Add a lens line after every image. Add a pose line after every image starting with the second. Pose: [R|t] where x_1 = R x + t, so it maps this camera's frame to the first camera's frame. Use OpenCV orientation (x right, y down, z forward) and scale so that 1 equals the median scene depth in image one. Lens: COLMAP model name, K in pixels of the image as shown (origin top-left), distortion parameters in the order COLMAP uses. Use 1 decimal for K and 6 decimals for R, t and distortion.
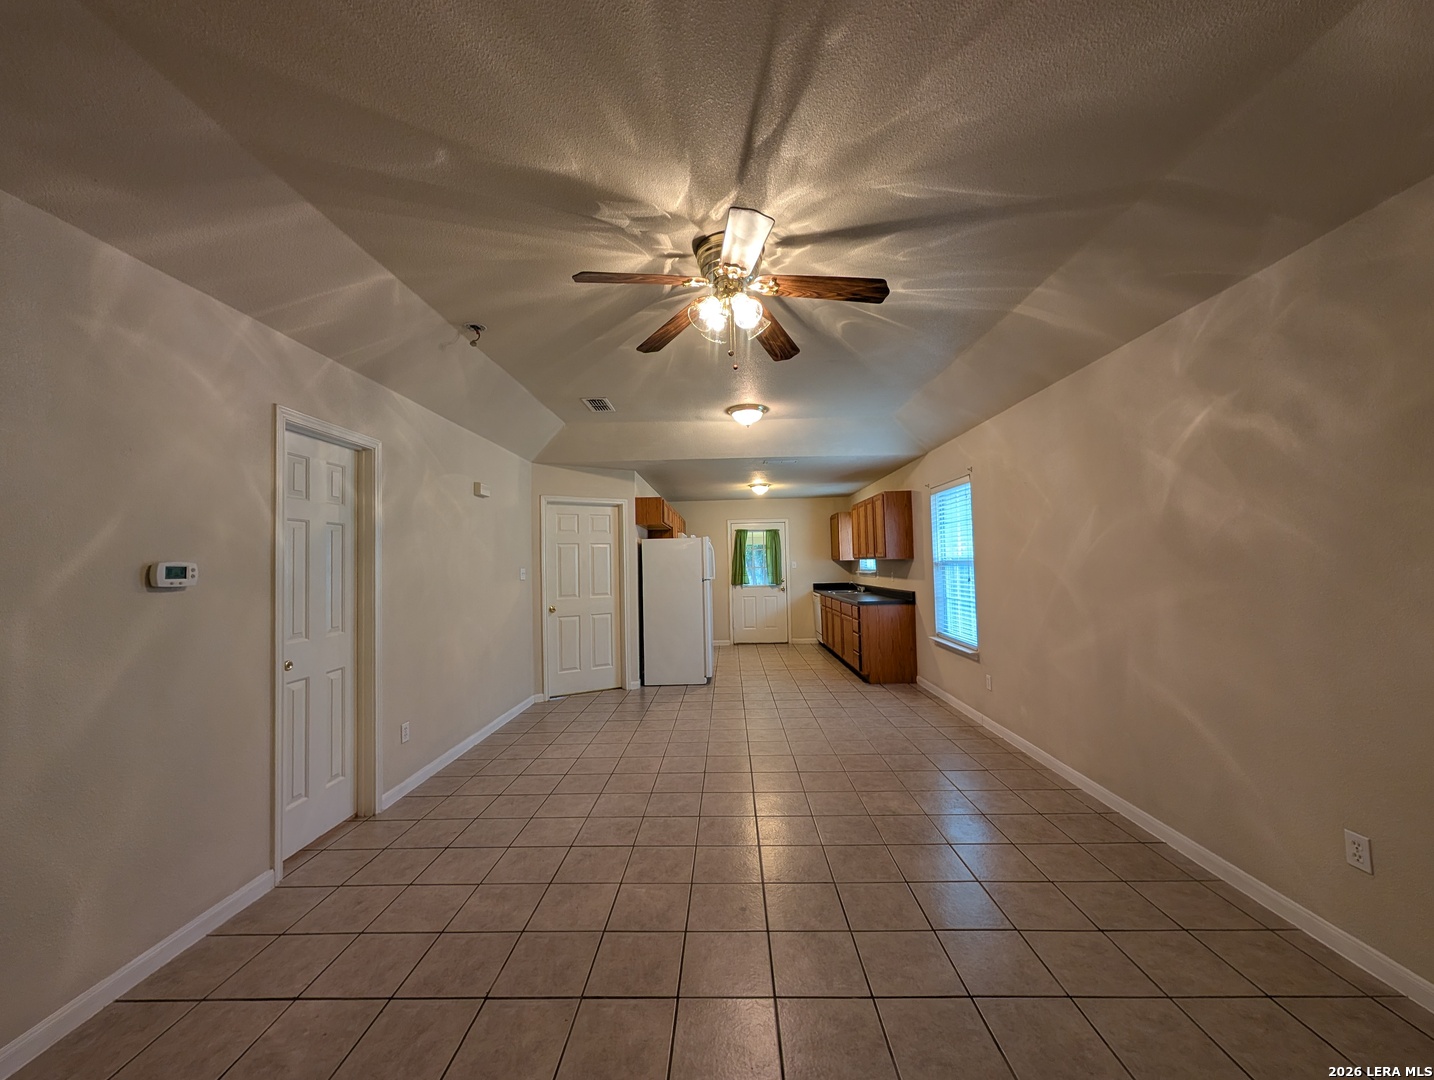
lens RADIAL K [[539.4, 0, 719.4], [0, 539.4, 540.2], [0, 0, 1]] dist [-0.001679, 0.000511]
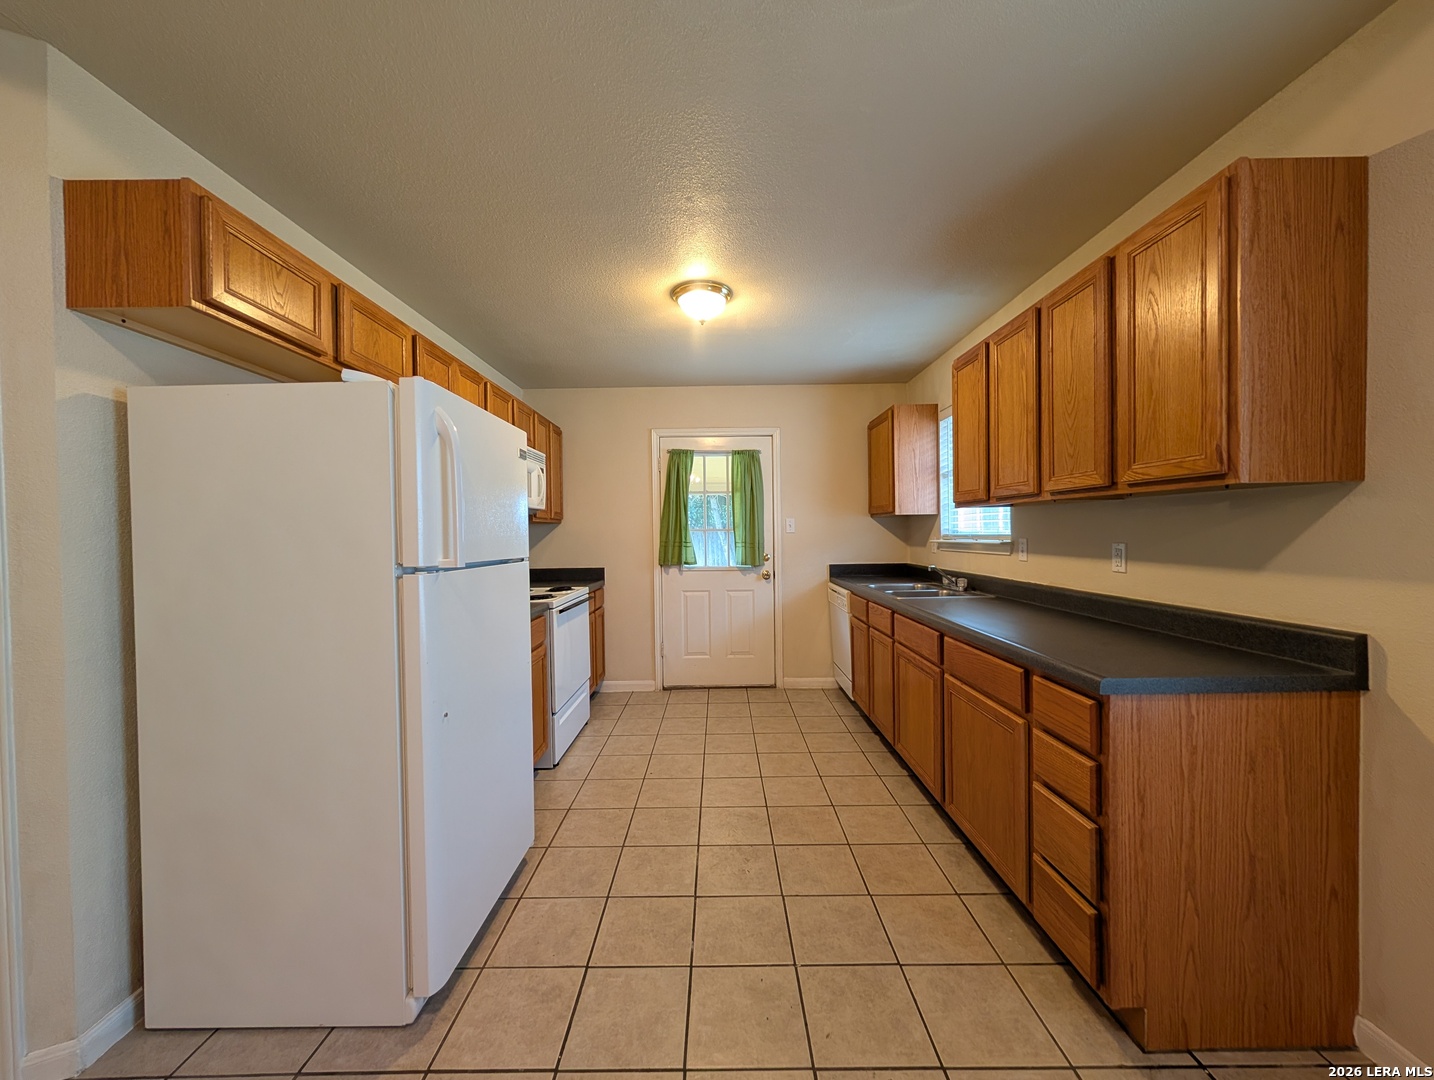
lens RADIAL K [[539.4, 0, 717.5], [0, 539.4, 541.2], [0, 0, 1]] dist [-0.001679, 0.000511]
pose [[0.999816, 0.008161, 0.017387, 0.178370], [-0.009208, 0.998093, 0.061034, 0.084880], [-0.016855, -0.061183, 0.997984, 1.416419]]
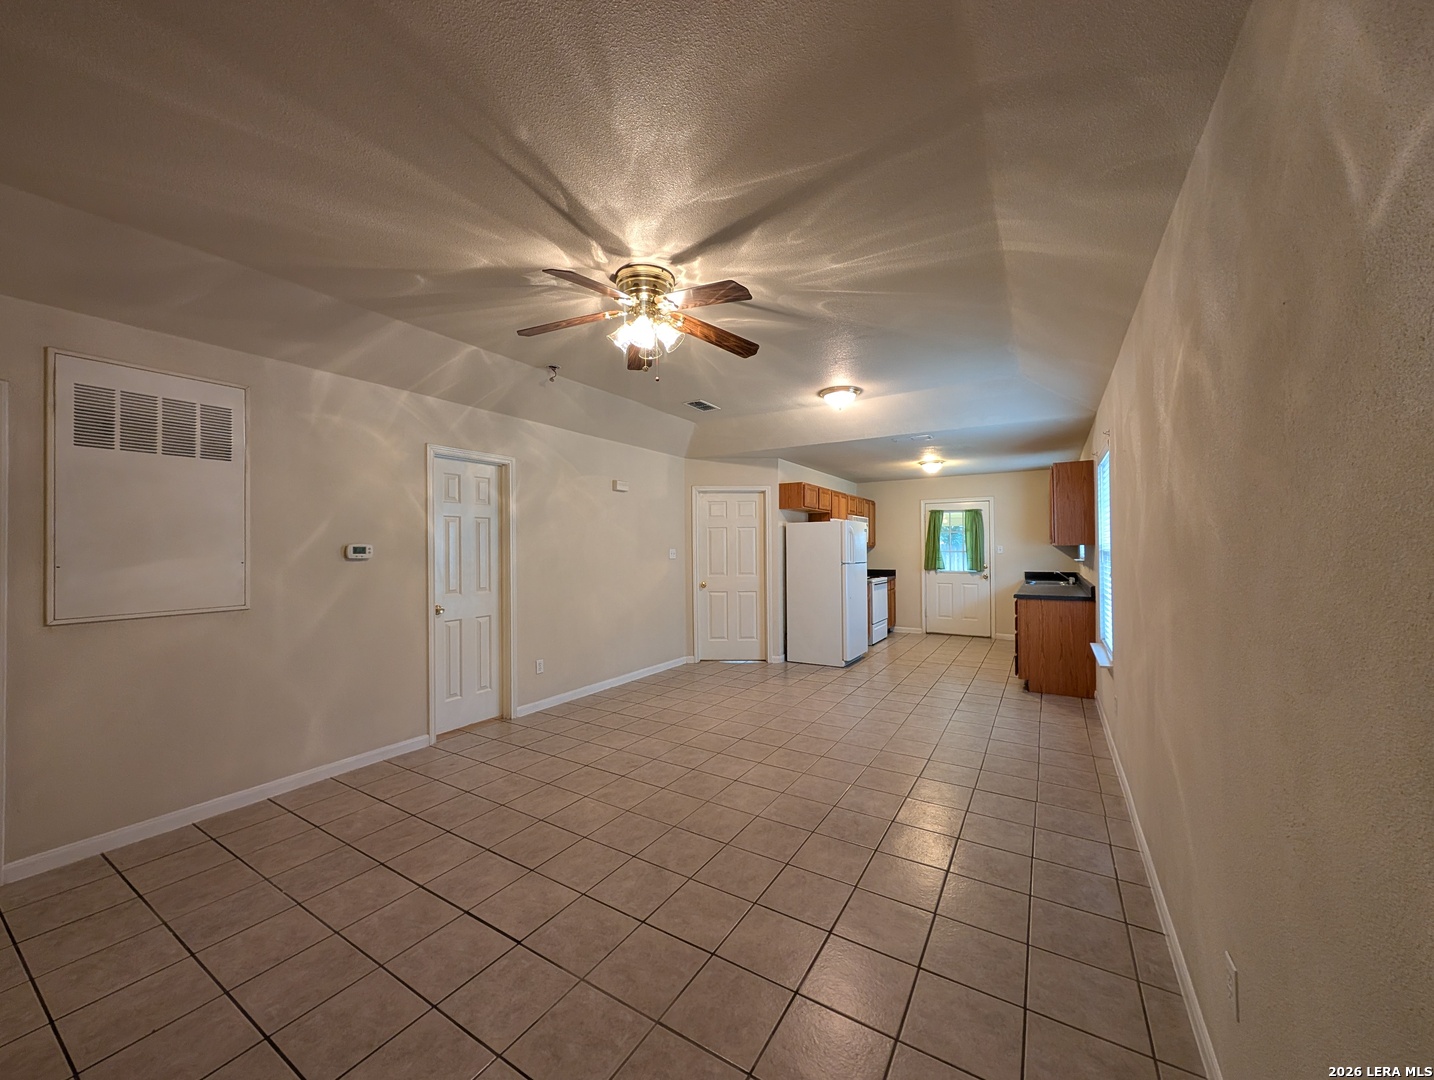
lens RADIAL K [[539.4, 0, 720.4], [0, 539.4, 540.5], [0, 0, 1]] dist [-0.001679, 0.000511]
pose [[0.863411, 0.009870, -0.504405, 0.508916], [0.009844, 0.999289, 0.036406, -0.013777], [0.504406, -0.036398, 0.862699, 0.048886]]
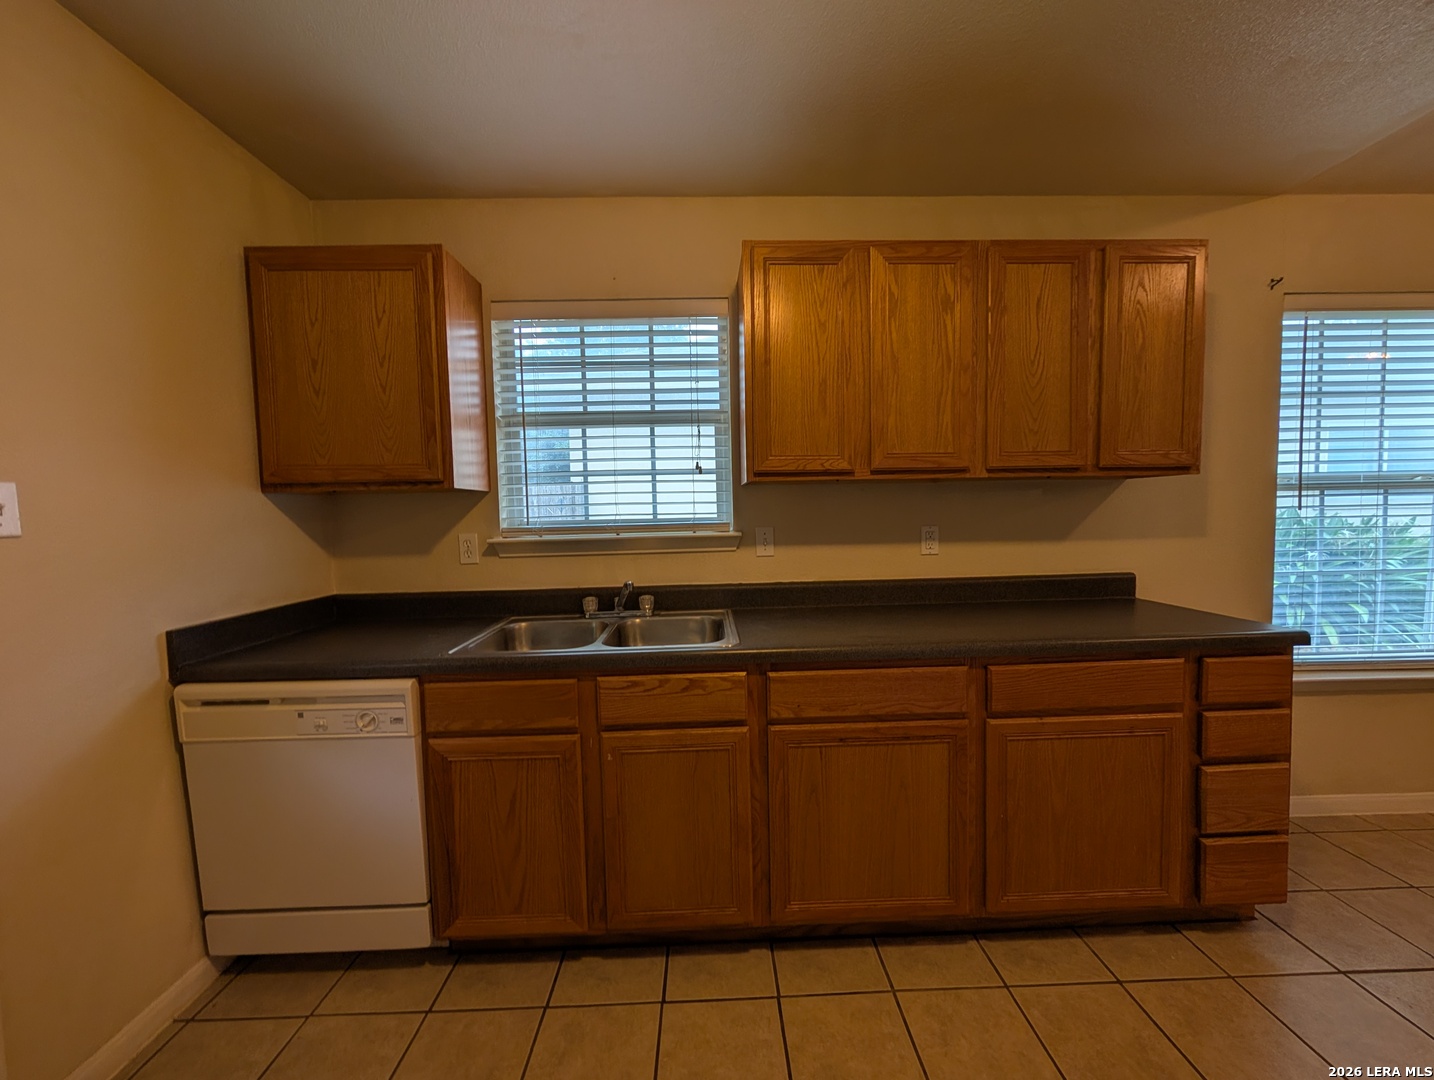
lens RADIAL K [[539.4, 0, 723.1], [0, 539.4, 539.4], [0, 0, 1]] dist [-0.001679, 0.000511]
pose [[-0.038058, -0.029654, 0.998835, 0.034711], [-0.022040, 0.999341, 0.028829, 0.123377], [-0.999032, -0.020917, -0.038686, 2.284543]]
